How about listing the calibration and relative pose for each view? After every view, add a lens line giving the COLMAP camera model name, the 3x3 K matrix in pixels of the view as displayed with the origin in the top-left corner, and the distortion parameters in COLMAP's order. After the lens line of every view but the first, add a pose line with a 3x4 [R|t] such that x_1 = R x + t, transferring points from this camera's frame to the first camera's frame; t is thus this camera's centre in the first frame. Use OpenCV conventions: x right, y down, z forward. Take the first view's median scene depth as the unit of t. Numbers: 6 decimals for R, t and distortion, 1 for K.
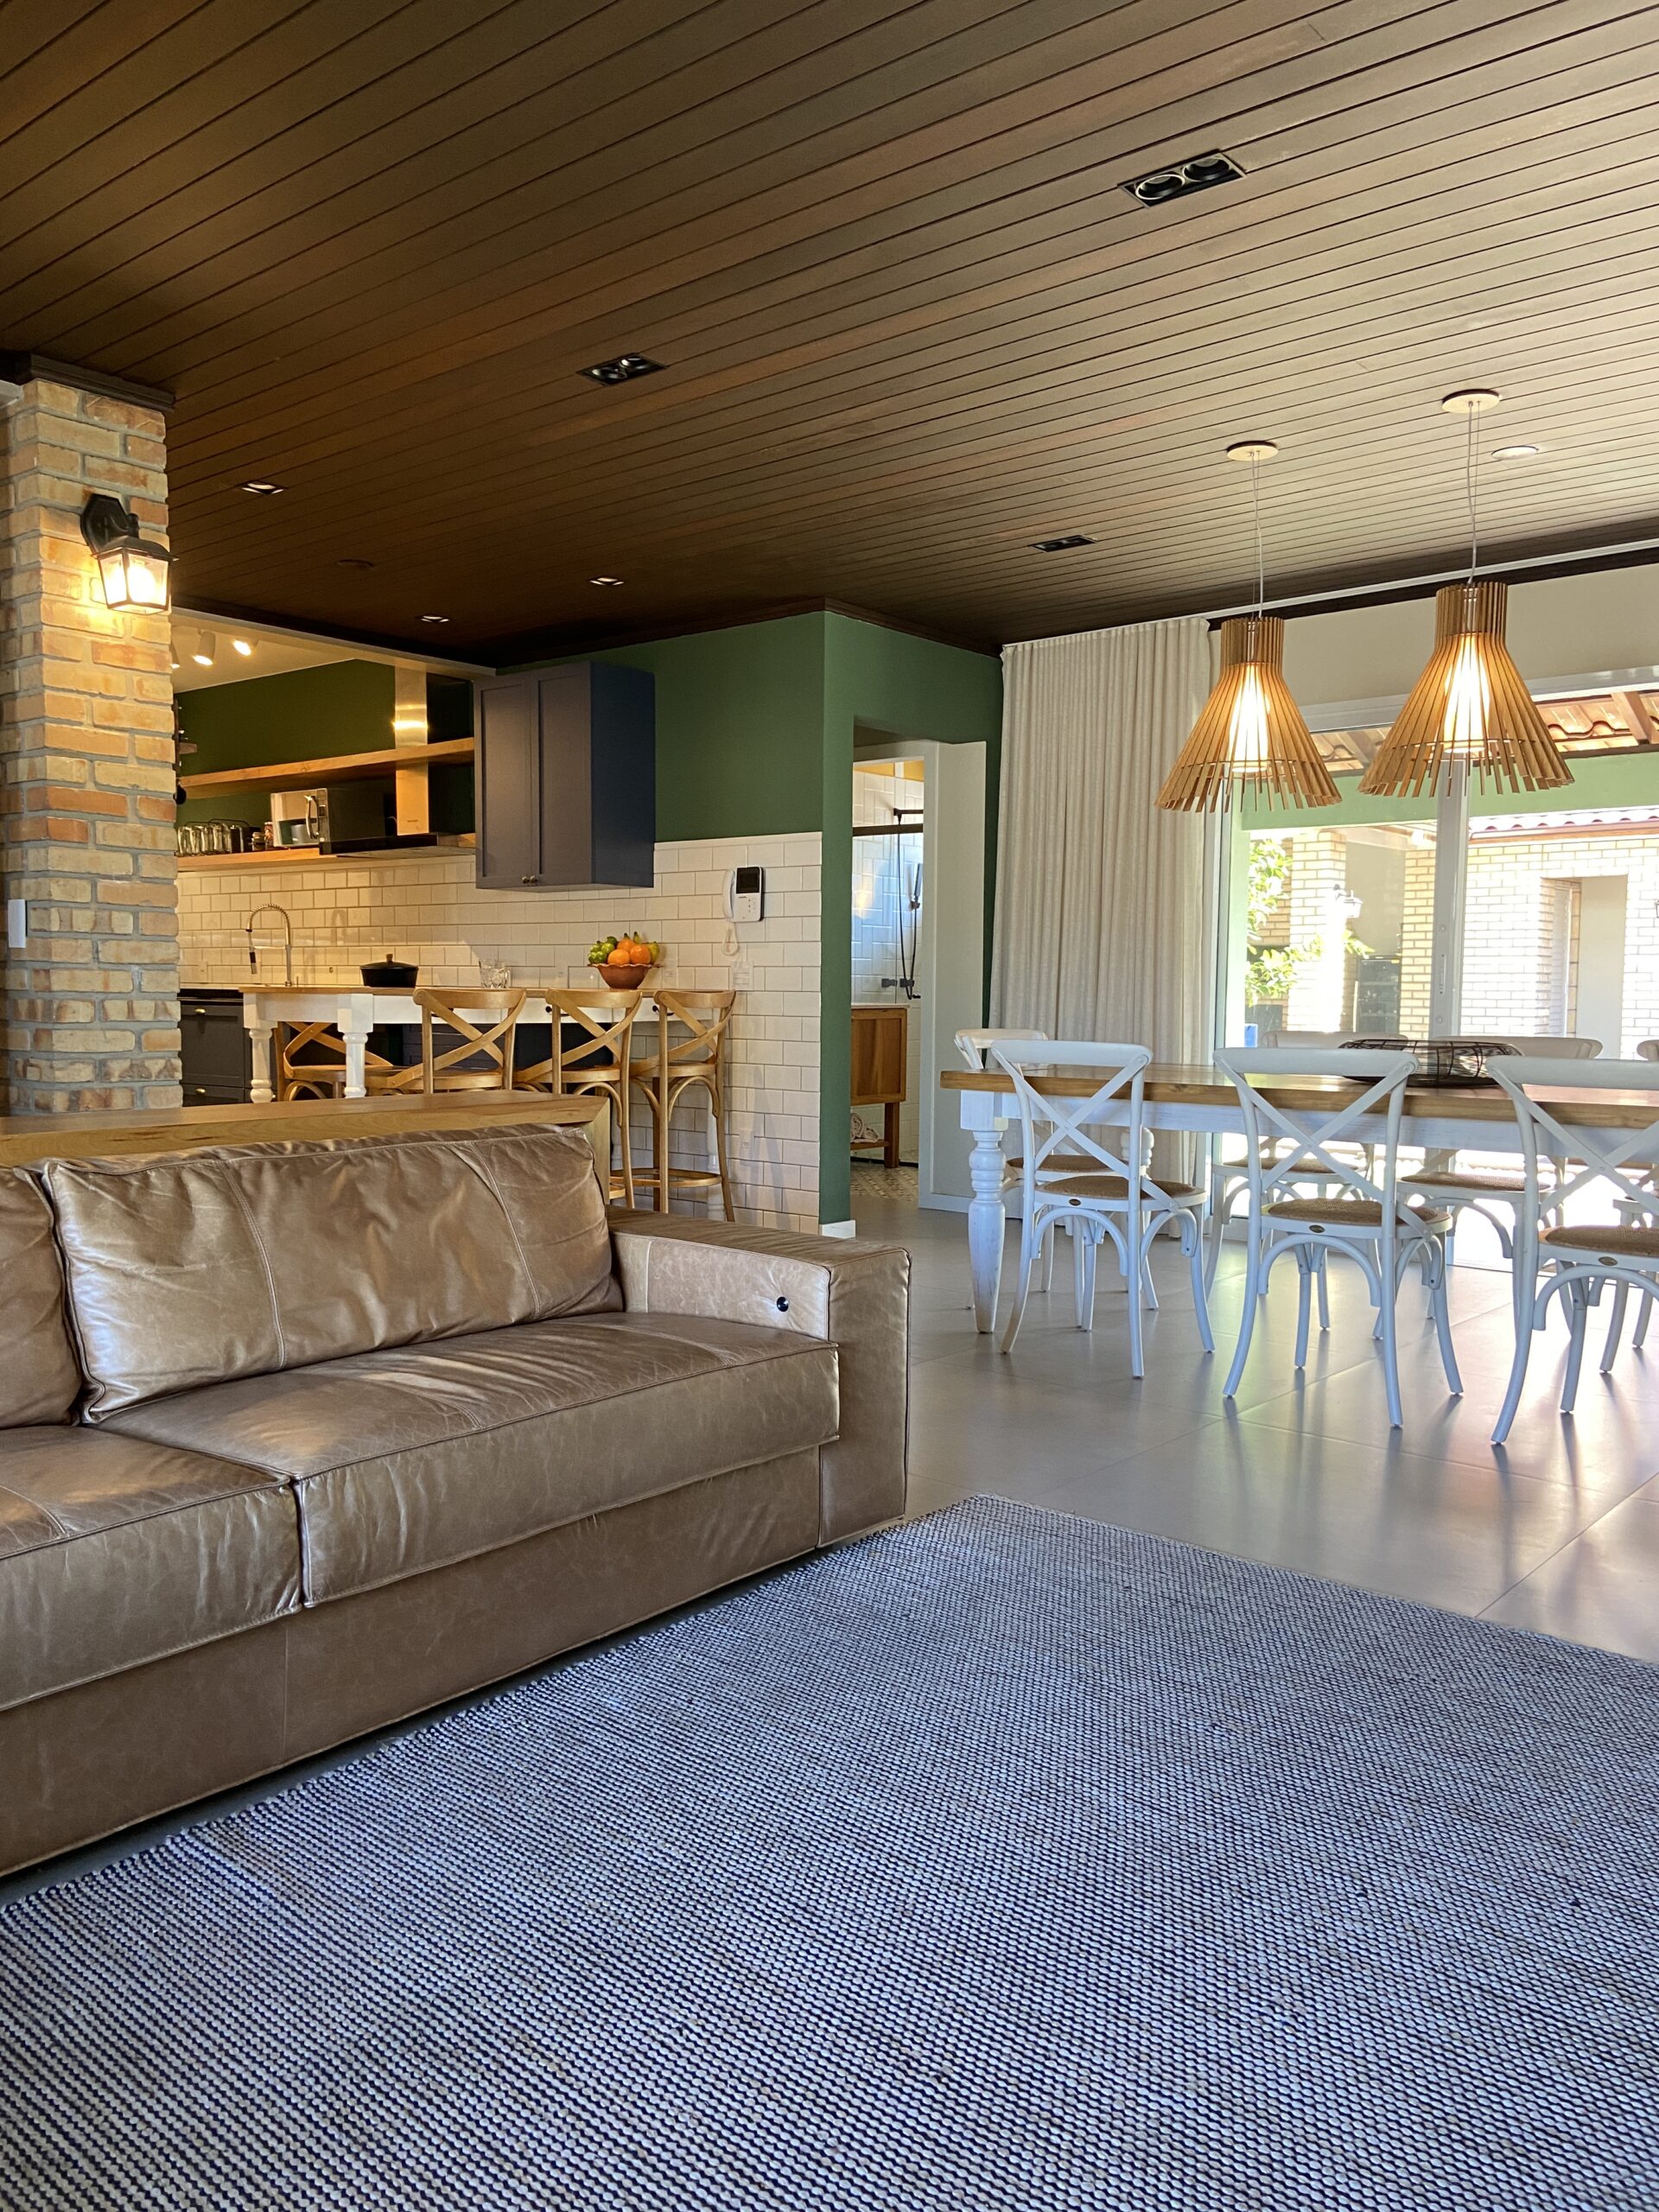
lens RADIAL K [[1655.0, 0, 821.5], [0, 1655.0, 1105.9], [0, 0, 1]] dist [0.109652, -0.126660]
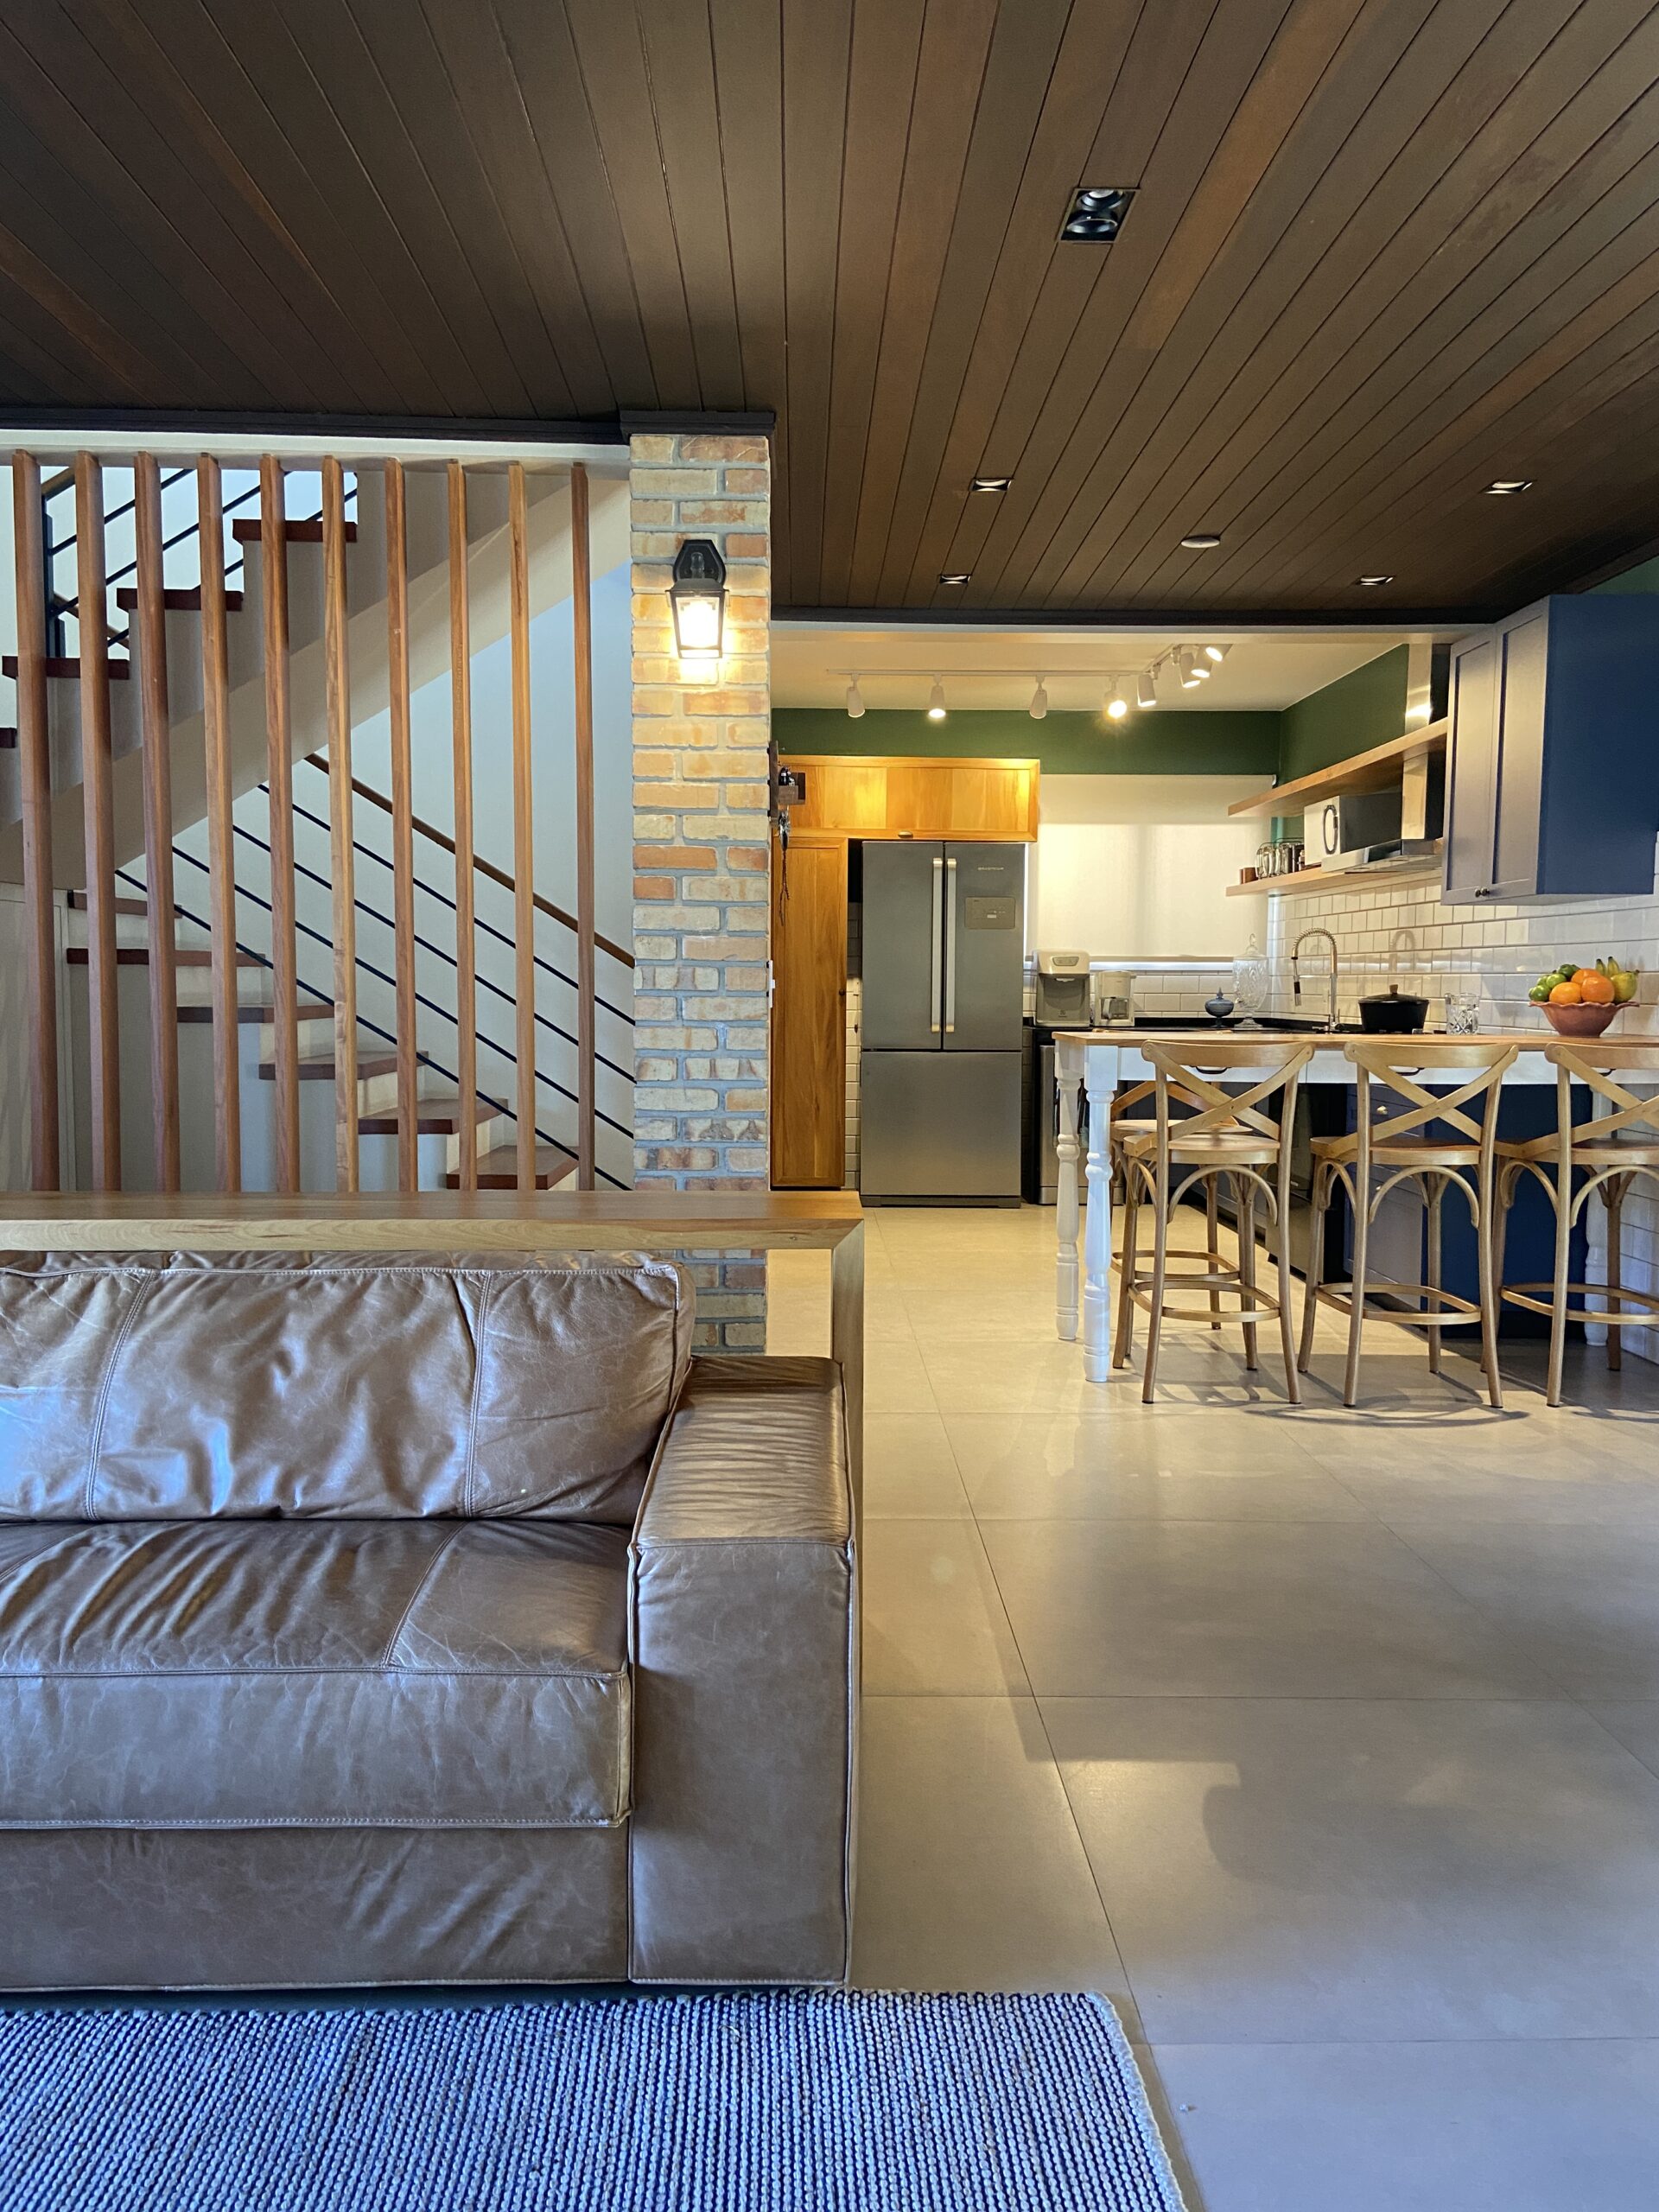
lens RADIAL K [[1655.0, 0, 835.5], [0, 1655.0, 1100.5], [0, 0, 1]] dist [0.109652, -0.126660]
pose [[0.661439, 0.051015, -0.748262, 0.356347], [-0.055318, 0.998285, 0.019162, -0.061617], [0.747956, 0.028718, 0.663127, 0.424866]]
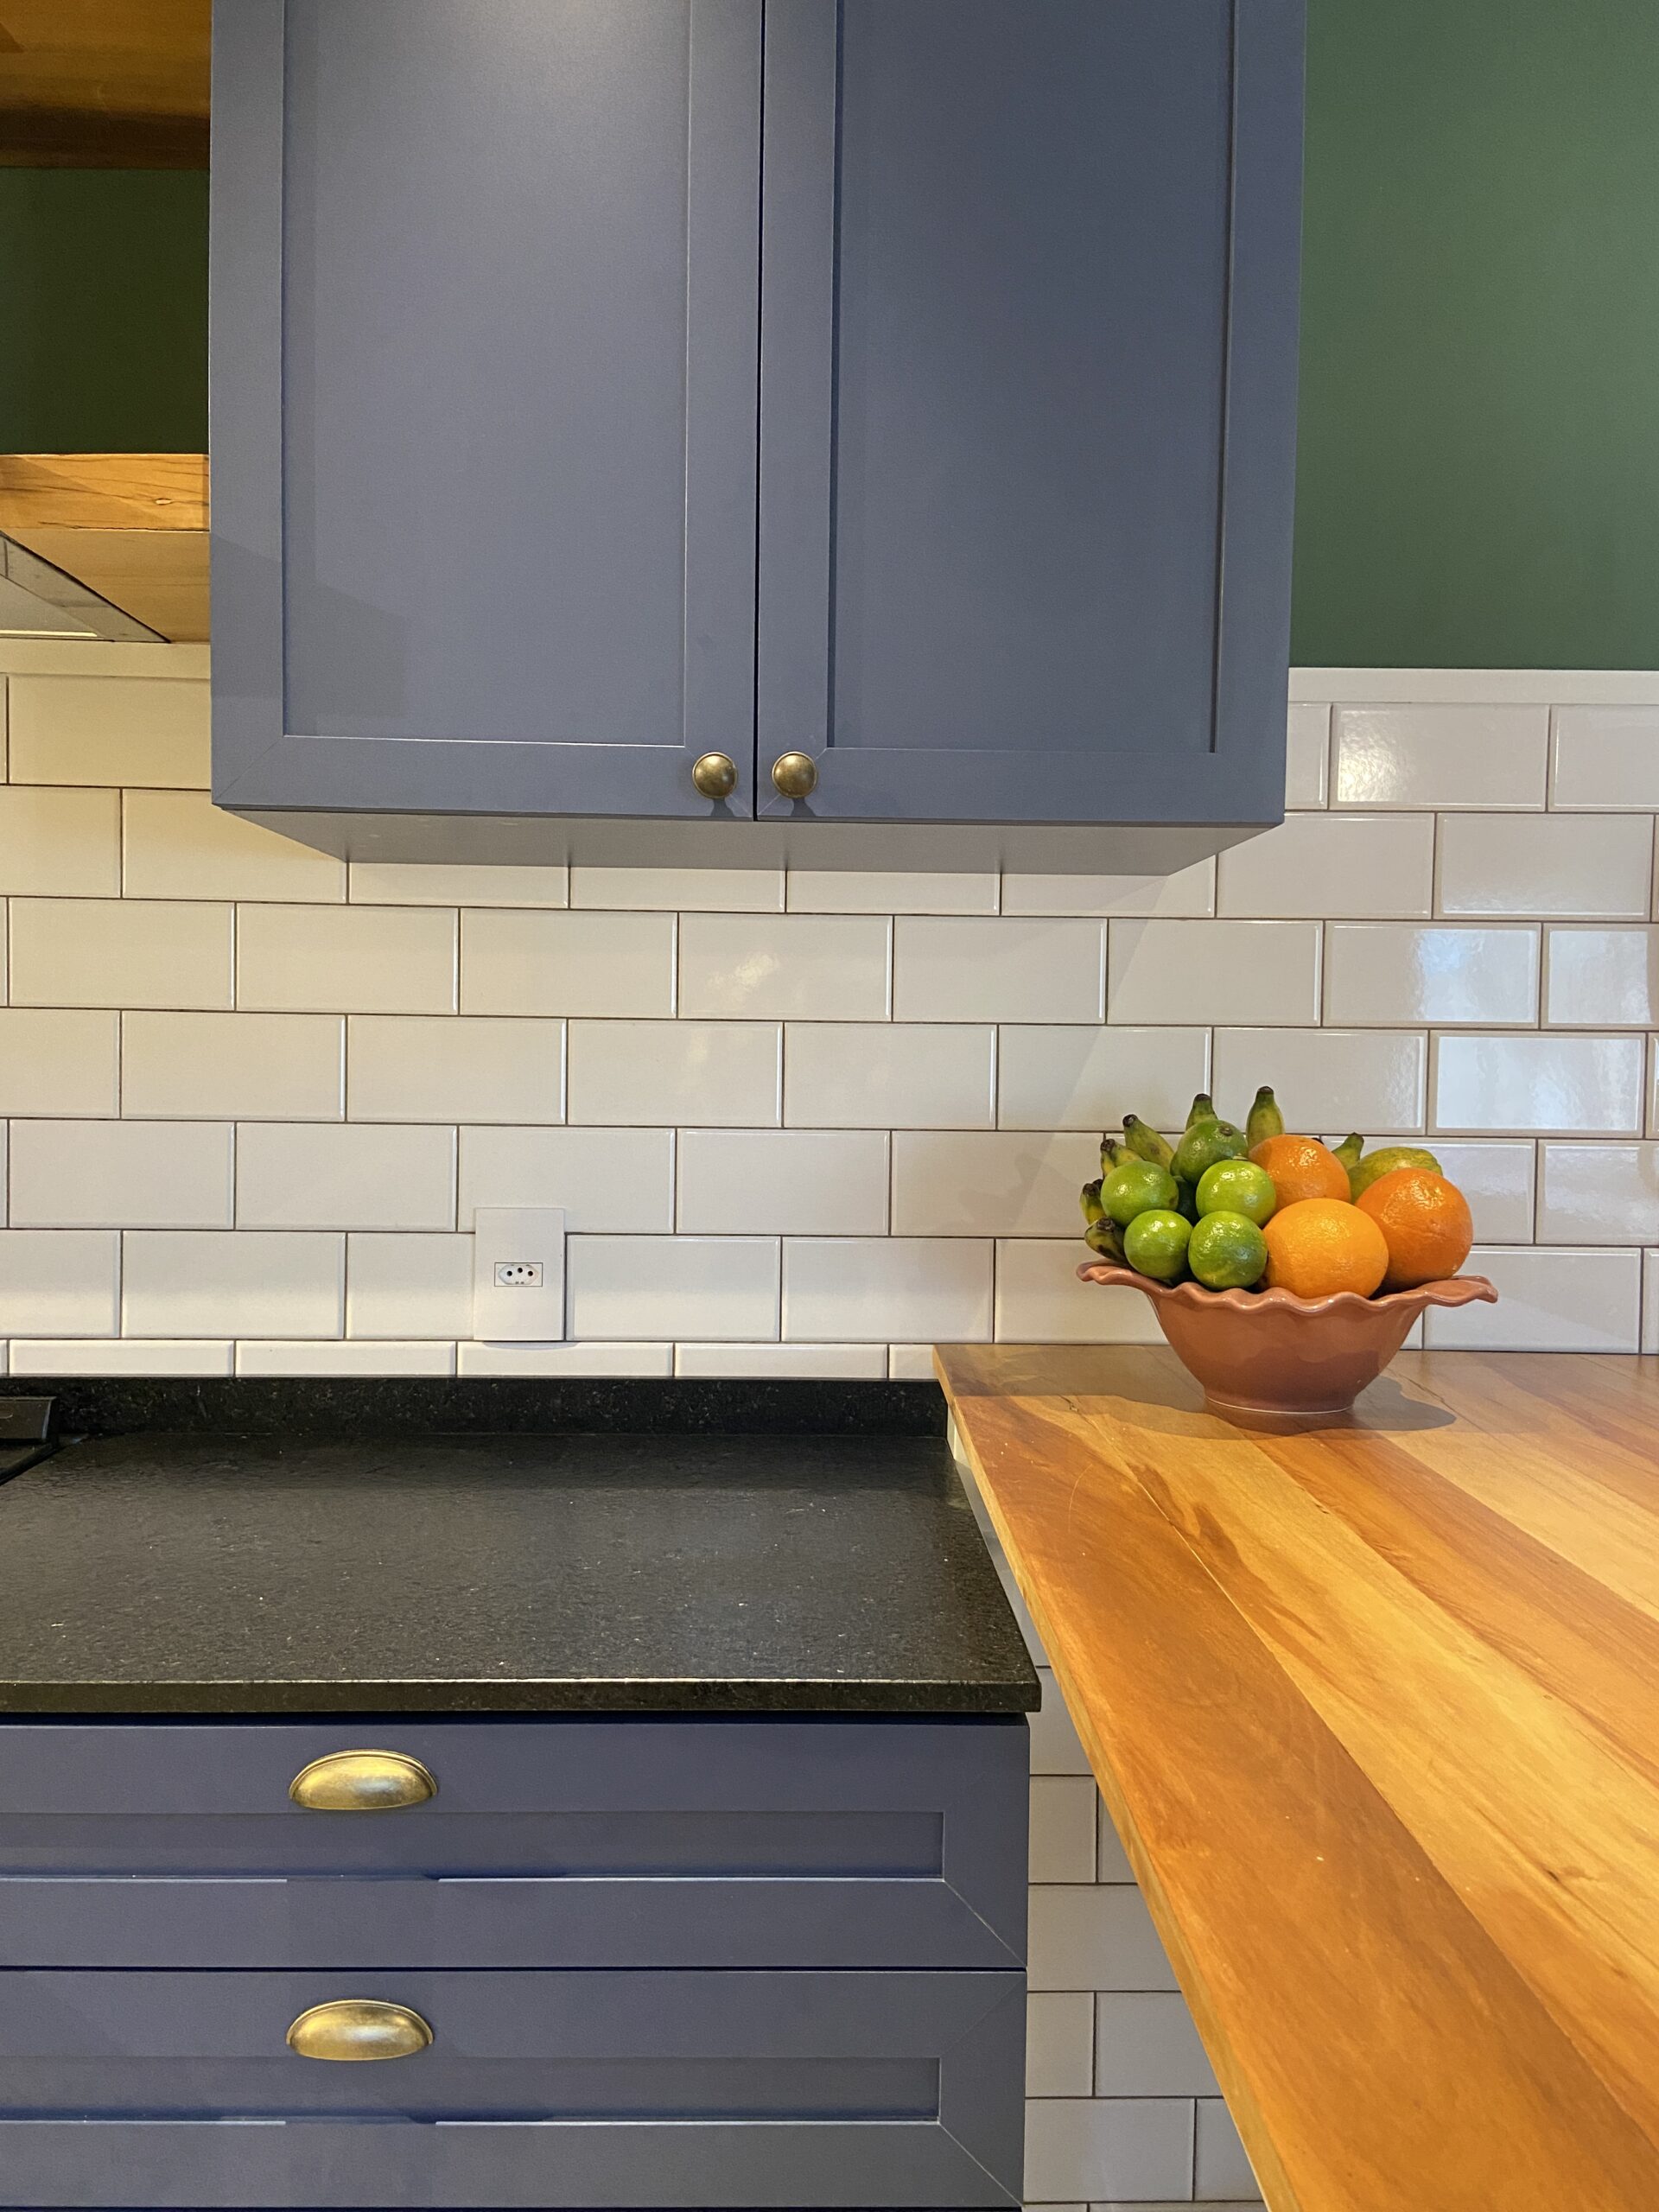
lens RADIAL K [[1655.0, 0, 830.2], [0, 1655.0, 1101.7], [0, 0, 1]] dist [0.109652, -0.126660]
pose [[0.743922, -0.021451, 0.667922, -0.462067], [0.039299, 0.999159, -0.011682, -0.168190], [-0.667110, 0.034939, 0.744140, 1.442356]]
